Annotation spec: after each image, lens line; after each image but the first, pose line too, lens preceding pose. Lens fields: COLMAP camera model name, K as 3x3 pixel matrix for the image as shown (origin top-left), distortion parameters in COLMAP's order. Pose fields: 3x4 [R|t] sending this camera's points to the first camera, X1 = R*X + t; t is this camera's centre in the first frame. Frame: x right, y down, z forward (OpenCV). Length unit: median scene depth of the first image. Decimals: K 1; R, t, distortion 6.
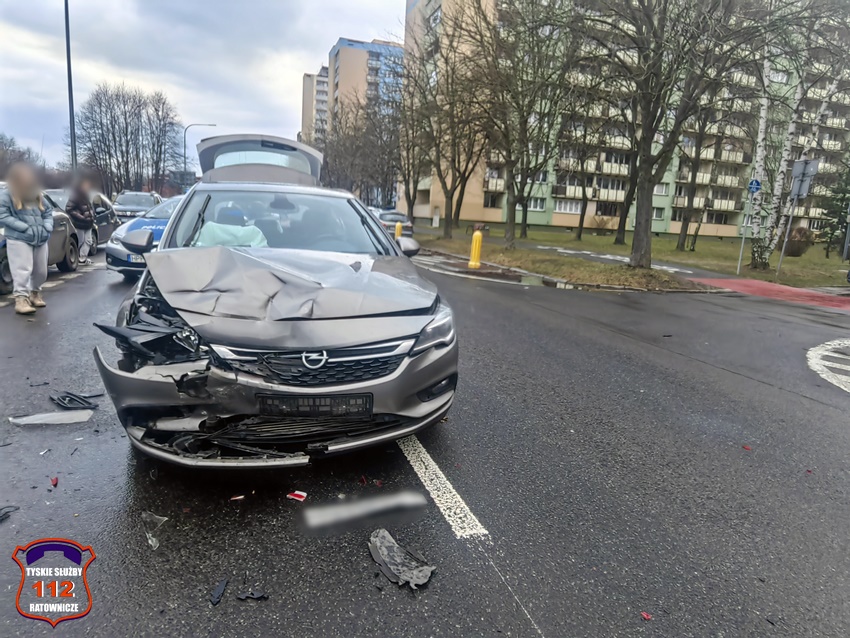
lens RADIAL K [[520.0, 0, 425.0], [0, 520.0, 319.0], [0, 0, 1]] dist [-0.006407, 0.001816]
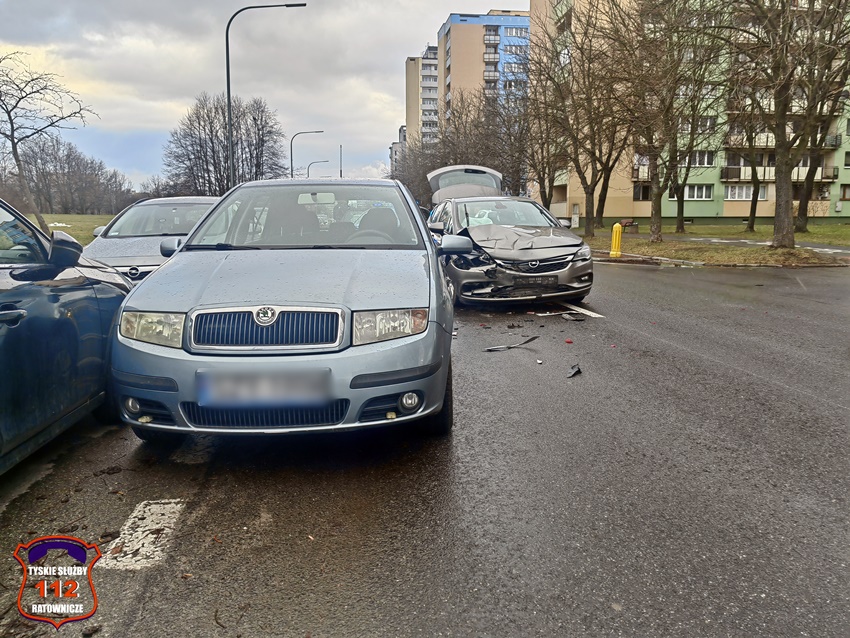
lens RADIAL K [[678.2, 0, 425.0], [0, 678.2, 319.0], [0, 0, 1]] dist [0.030459, -0.003578]
pose [[0.979556, -0.034459, -0.198199, -0.006790], [0.023704, 0.998128, -0.056385, 0.041706], [0.199771, 0.050534, 0.978539, -0.188427]]
